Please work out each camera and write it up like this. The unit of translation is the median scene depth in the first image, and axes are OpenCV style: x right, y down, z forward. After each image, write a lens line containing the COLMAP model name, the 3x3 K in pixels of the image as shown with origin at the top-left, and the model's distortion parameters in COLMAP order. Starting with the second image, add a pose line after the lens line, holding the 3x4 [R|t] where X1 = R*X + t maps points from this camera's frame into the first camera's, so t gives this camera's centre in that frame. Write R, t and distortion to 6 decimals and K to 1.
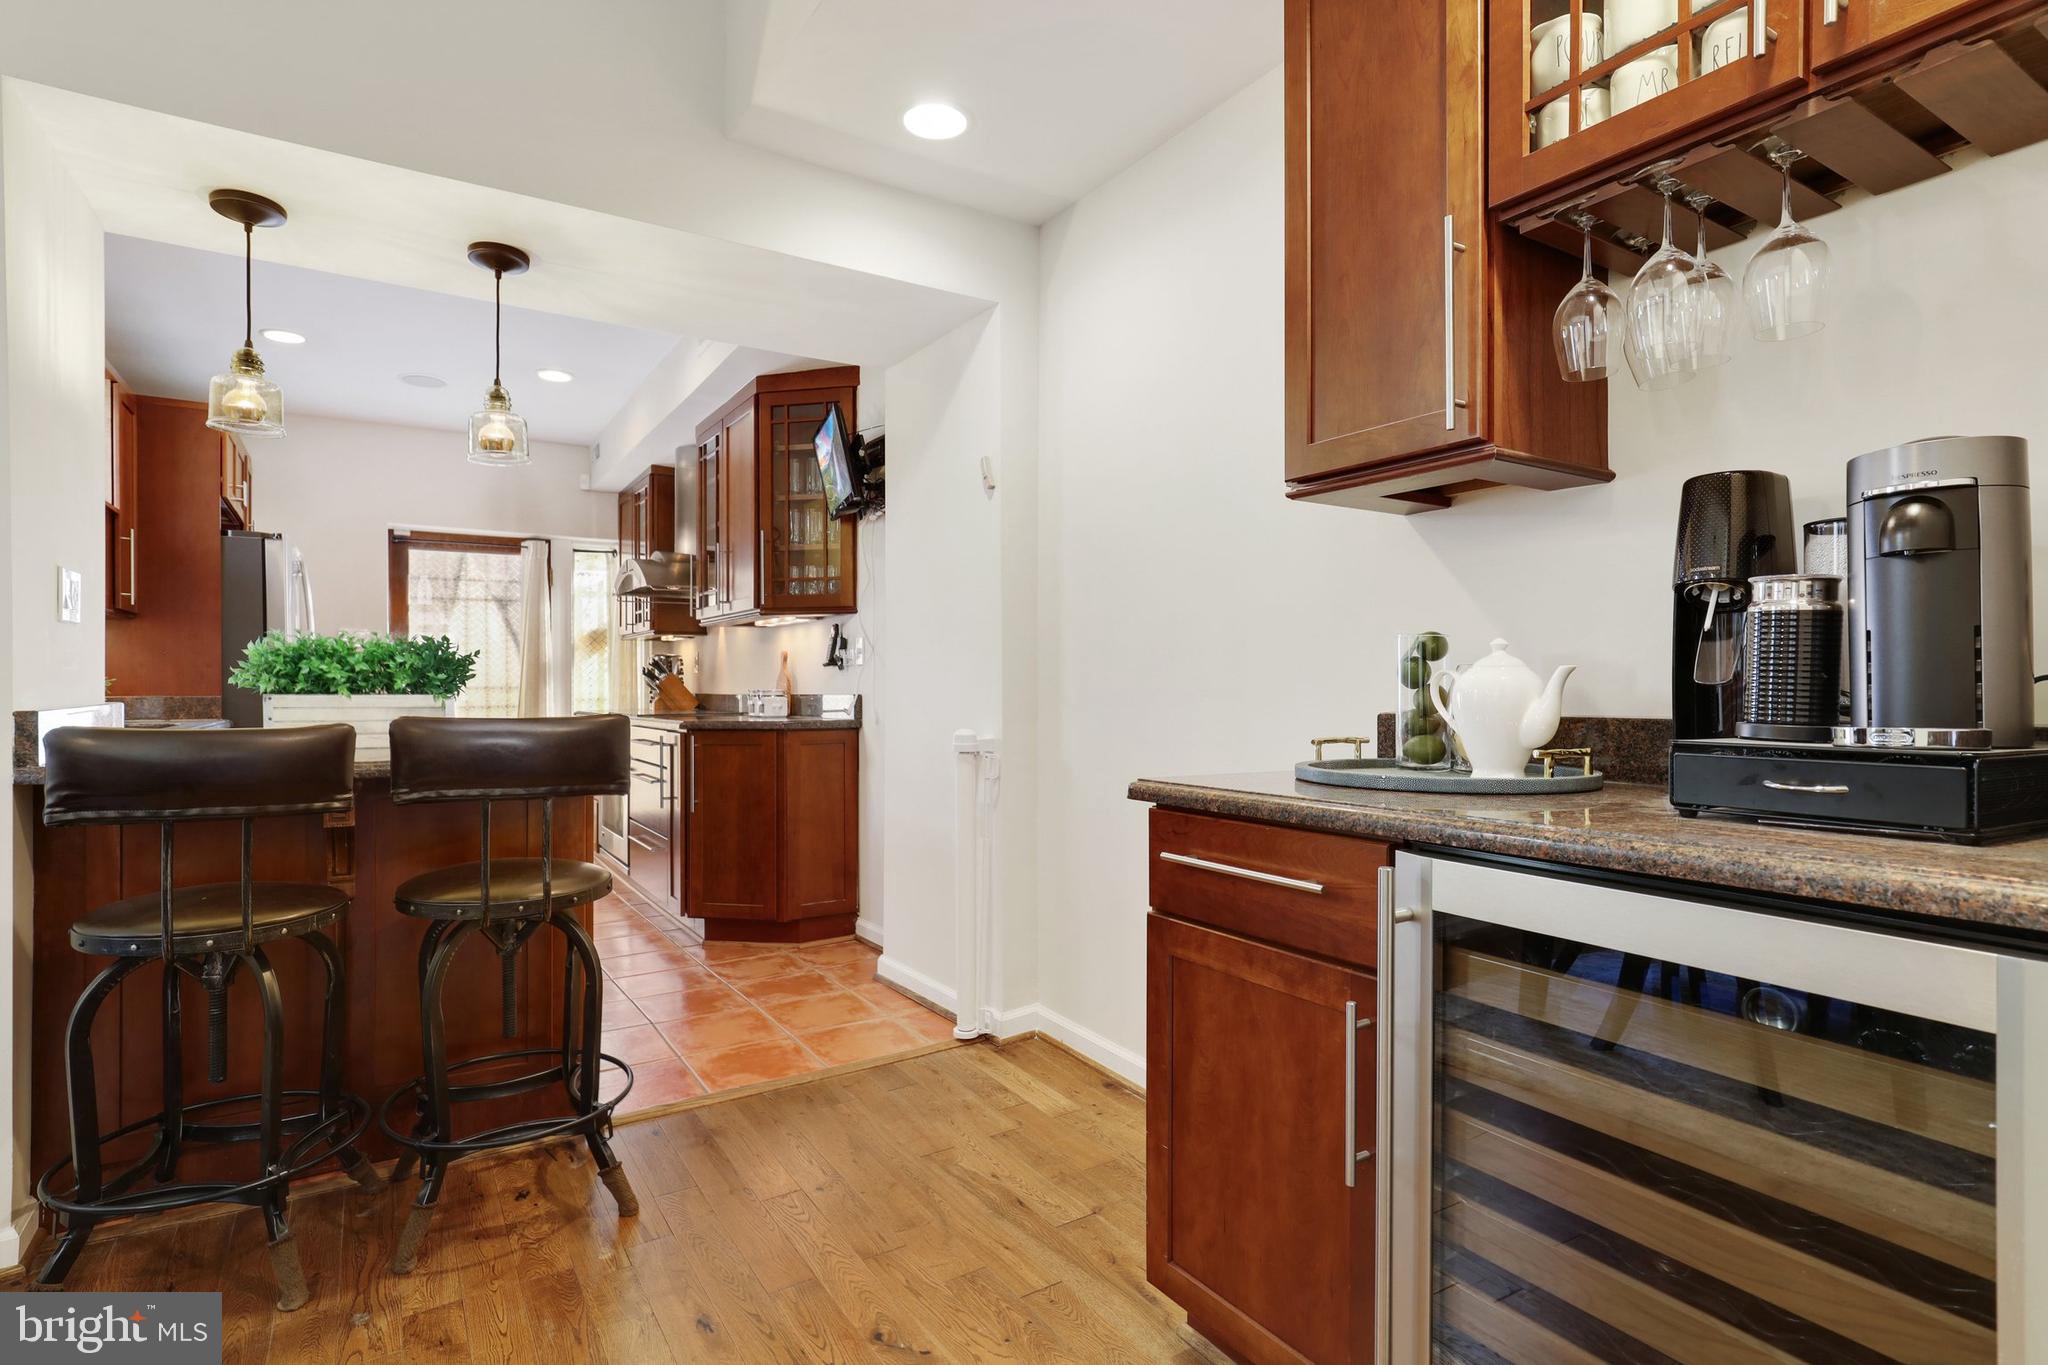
lens RADIAL K [[1049.5, 0, 1027.5], [0, 1049.5, 678.5], [0, 0, 1]] dist [0.005352, 0.000890]
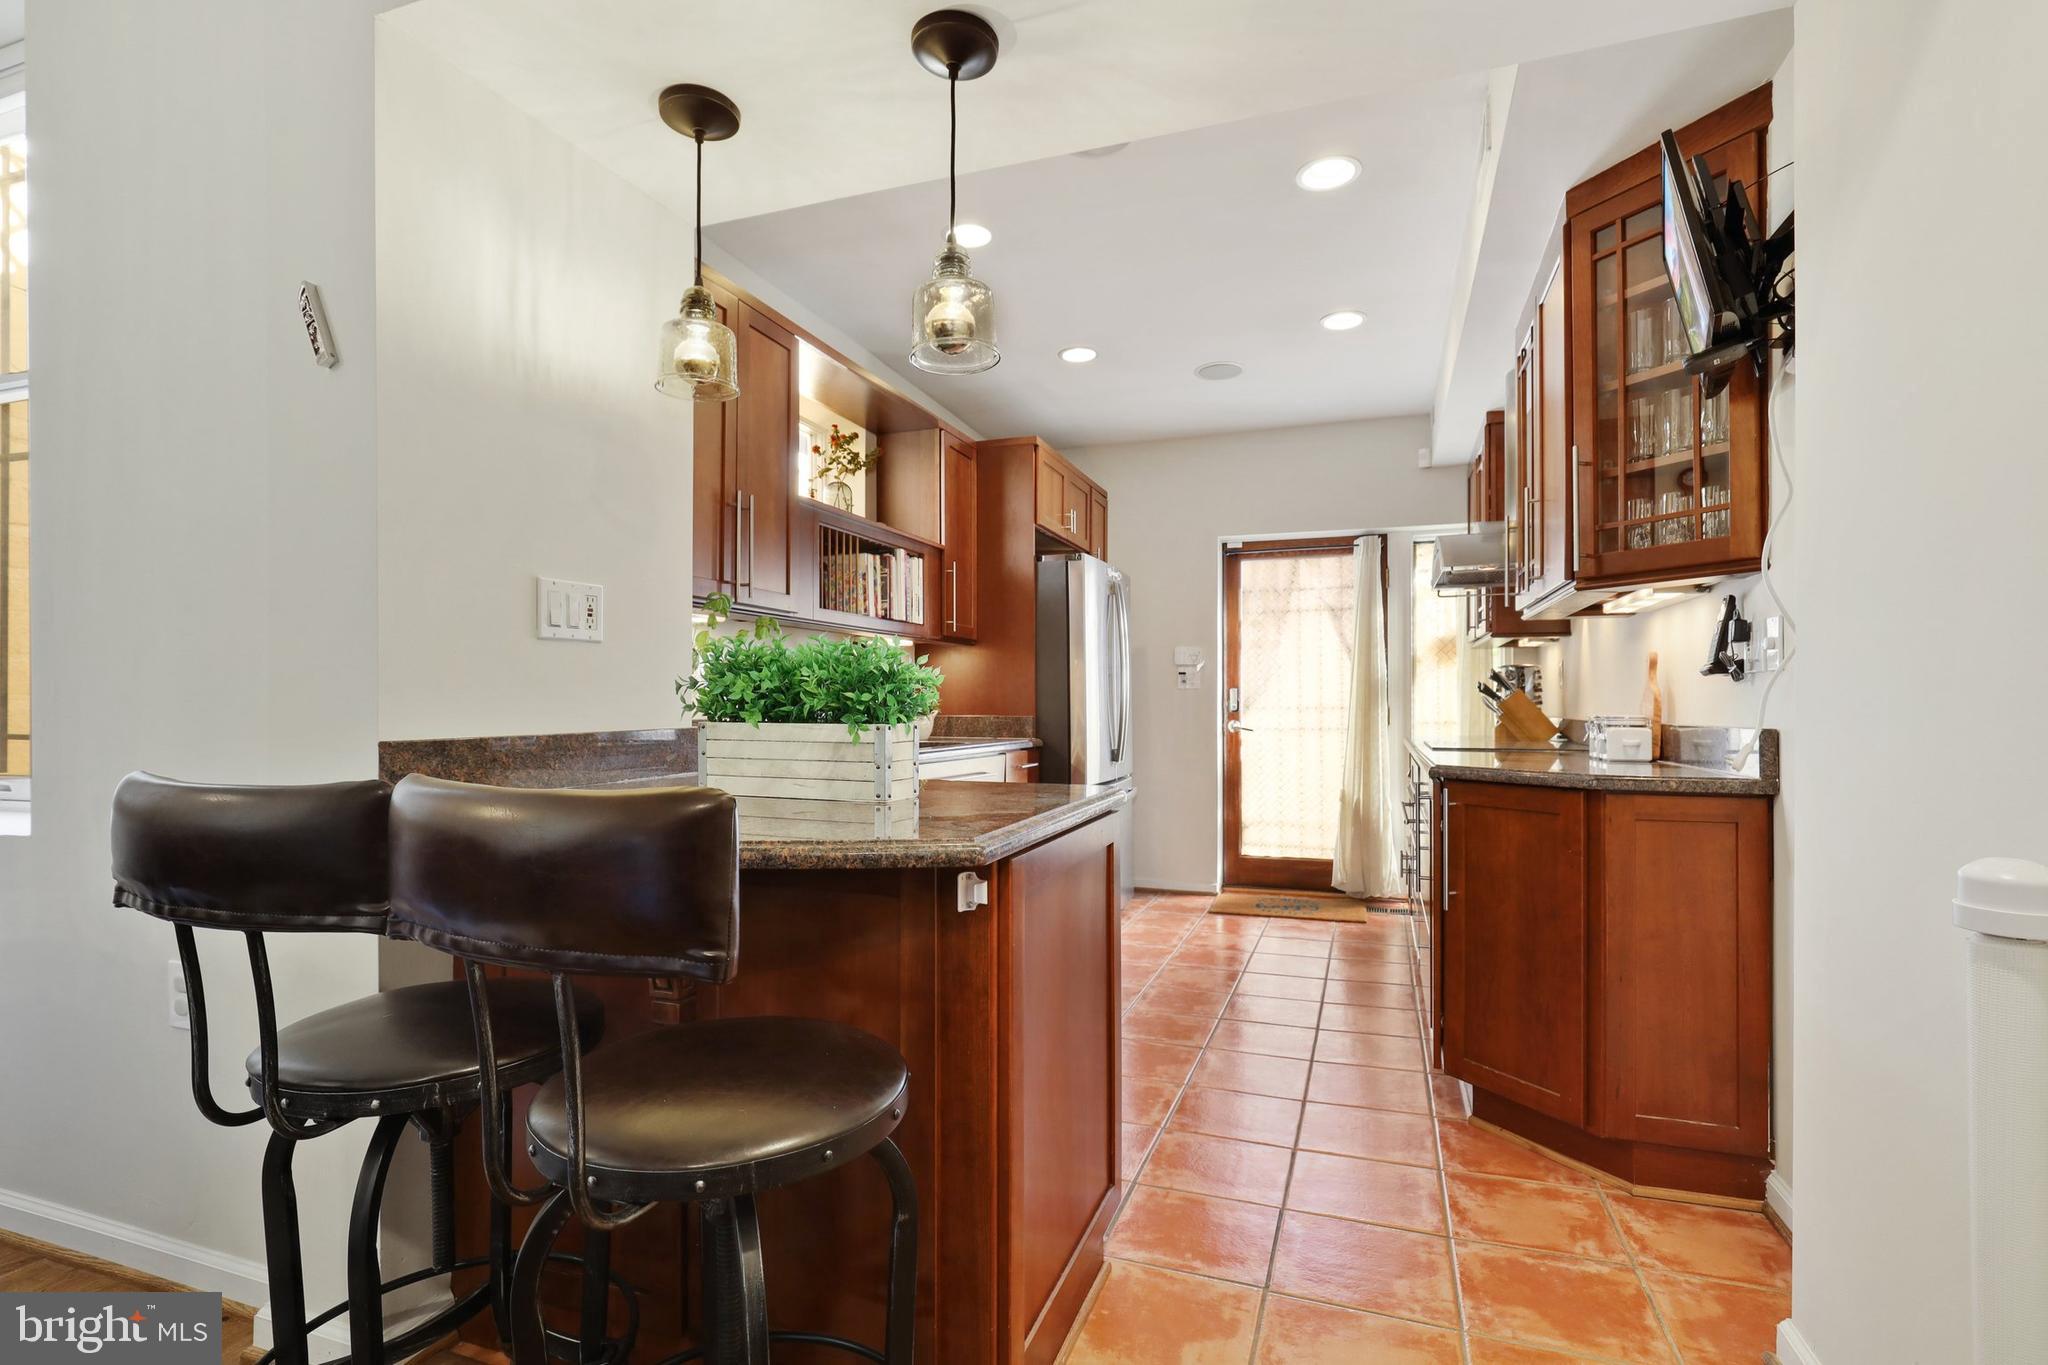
lens RADIAL K [[990.3, 0, 997.8], [0, 990.3, 694.2], [0, 0, 1]] dist [-0.000593, -0.001133]
pose [[0.598752, -0.003673, -0.800926, -0.002367], [0.002177, 0.999993, -0.002958, -0.001148], [0.800931, 0.000028, 0.598756, 0.410824]]
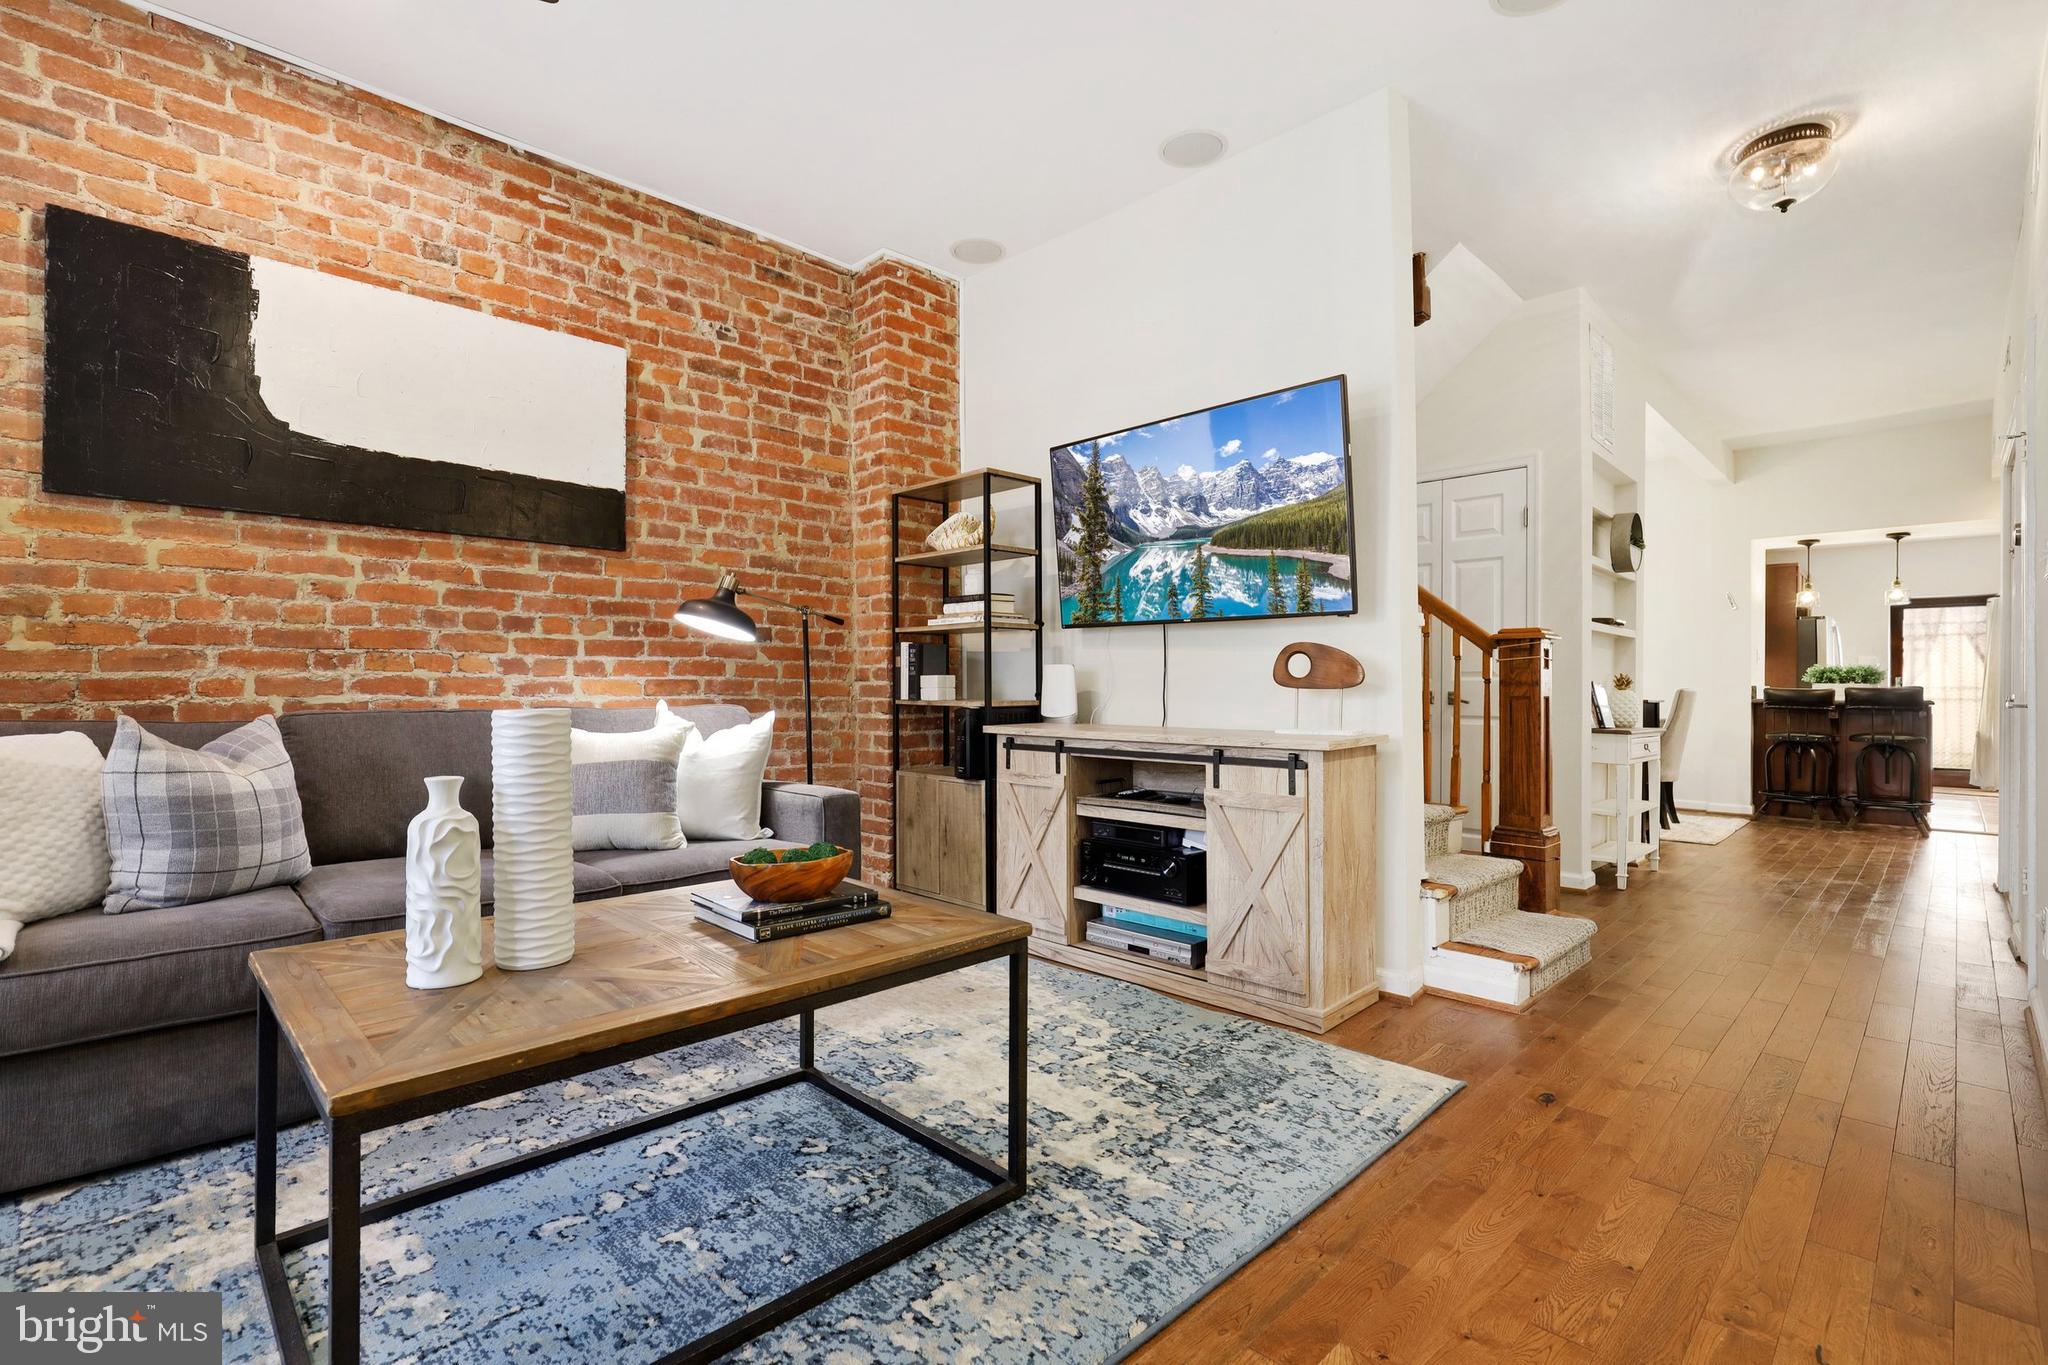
lens RADIAL K [[926.3, 0, 1006.5], [0, 926.3, 676.5], [0, 0, 1]] dist [-0.008716, 0.000186]
pose [[0.208983, -0.002626, -0.977916, 0.892693], [-0.007764, 0.999960, -0.004344, 0.013674], [0.977888, 0.008501, 0.208955, -1.182164]]
